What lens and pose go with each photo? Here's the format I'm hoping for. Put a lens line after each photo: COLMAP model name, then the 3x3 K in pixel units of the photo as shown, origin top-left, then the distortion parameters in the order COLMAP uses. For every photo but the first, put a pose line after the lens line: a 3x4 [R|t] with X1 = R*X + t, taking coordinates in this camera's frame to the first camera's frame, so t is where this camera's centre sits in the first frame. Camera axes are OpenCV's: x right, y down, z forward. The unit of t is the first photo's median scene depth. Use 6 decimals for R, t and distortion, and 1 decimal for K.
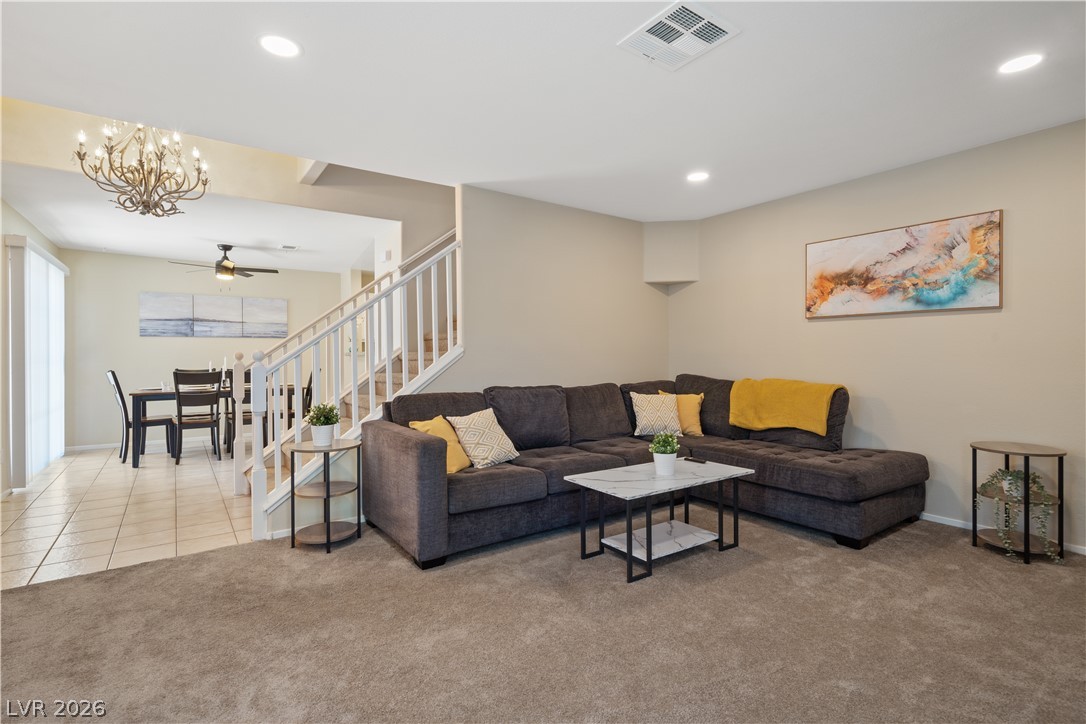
lens RADIAL K [[515.6, 0, 542.8], [0, 515.6, 360.6], [0, 0, 1]] dist [0.000496, 0.000302]
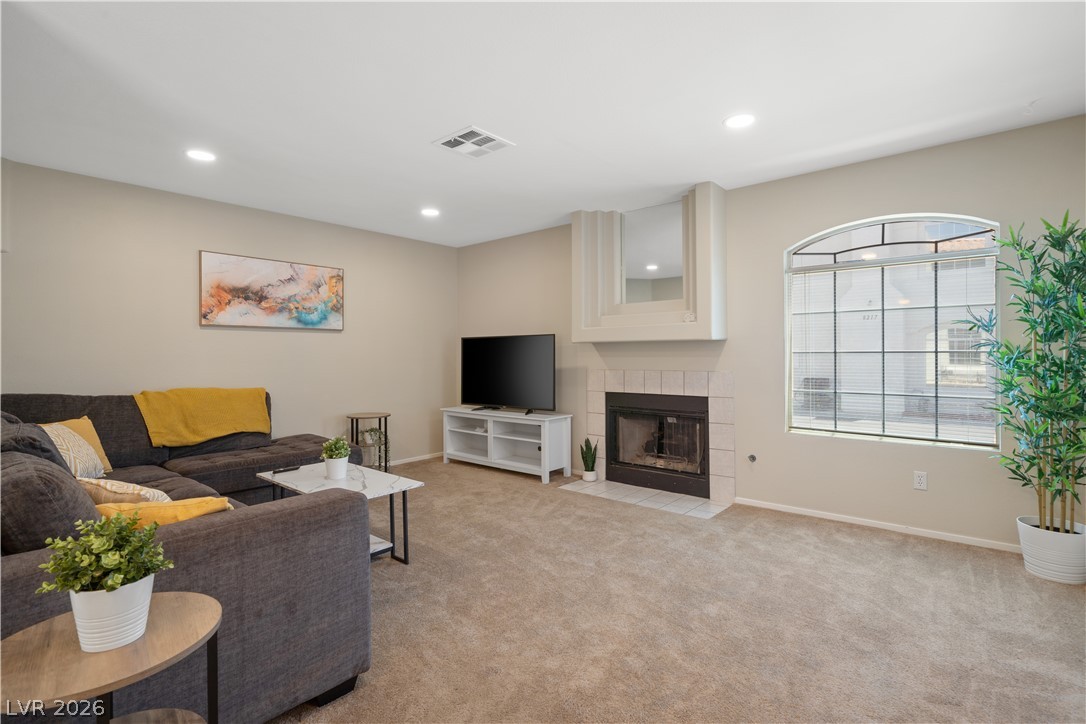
lens RADIAL K [[515.6, 0, 549.2], [0, 515.6, 356.5], [0, 0, 1]] dist [0.000496, 0.000302]
pose [[-0.255242, 0.002029, 0.966875, -0.704979], [0.018101, 0.999833, 0.002680, -0.013980], [-0.966708, 0.018186, -0.255236, 0.690626]]
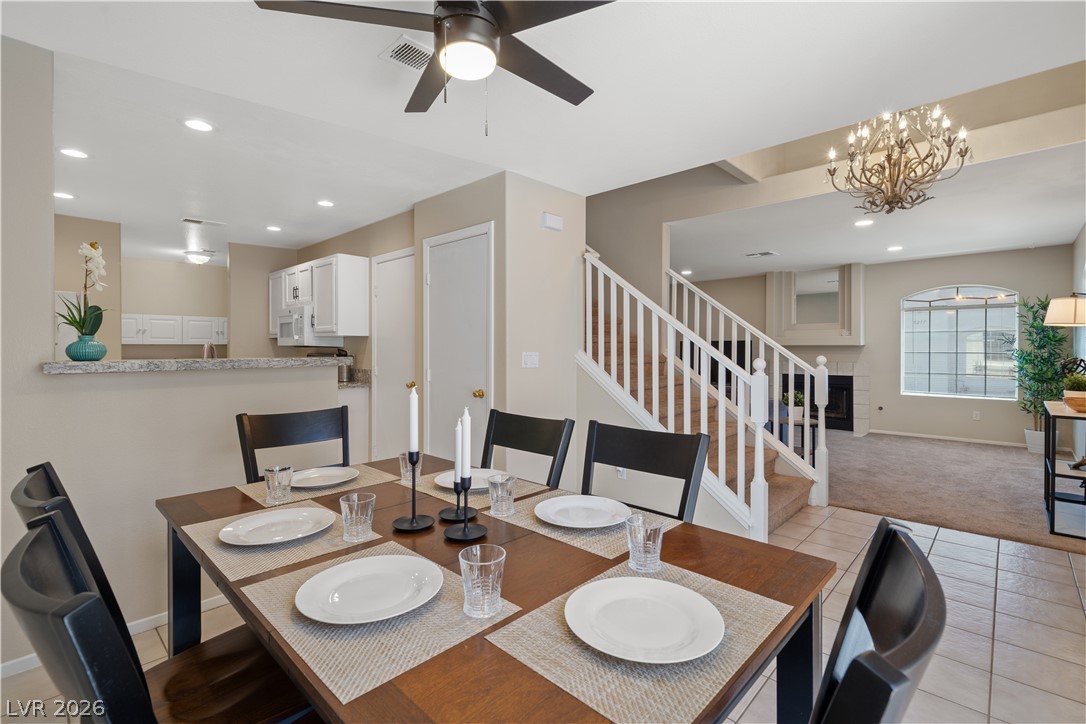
lens RADIAL K [[492.3, 0, 545.0], [0, 492.3, 352.9], [0, 0, 1]] dist [-0.000147, -0.000022]
pose [[-0.197039, -0.004947, 0.980383, -1.423986], [0.010400, 0.999920, 0.007136, -0.036805], [-0.980340, 0.011602, -0.196972, 1.700839]]
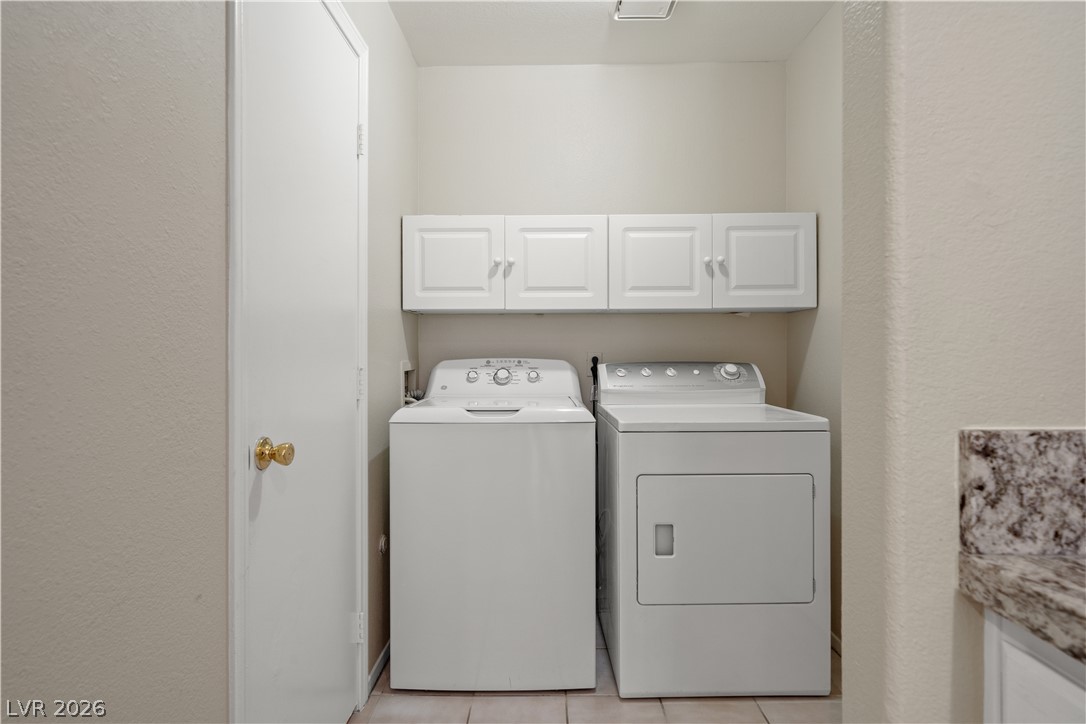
lens RADIAL K [[591.8, 0, 543.4], [0, 591.8, 357.1], [0, 0, 1]] dist [0.019885, -0.000726]
pose [[0.579799, -0.000409, 0.814759, 0.090670], [0.005380, 0.999980, -0.003326, -0.017025], [-0.814742, 0.006312, 0.579790, 2.351912]]
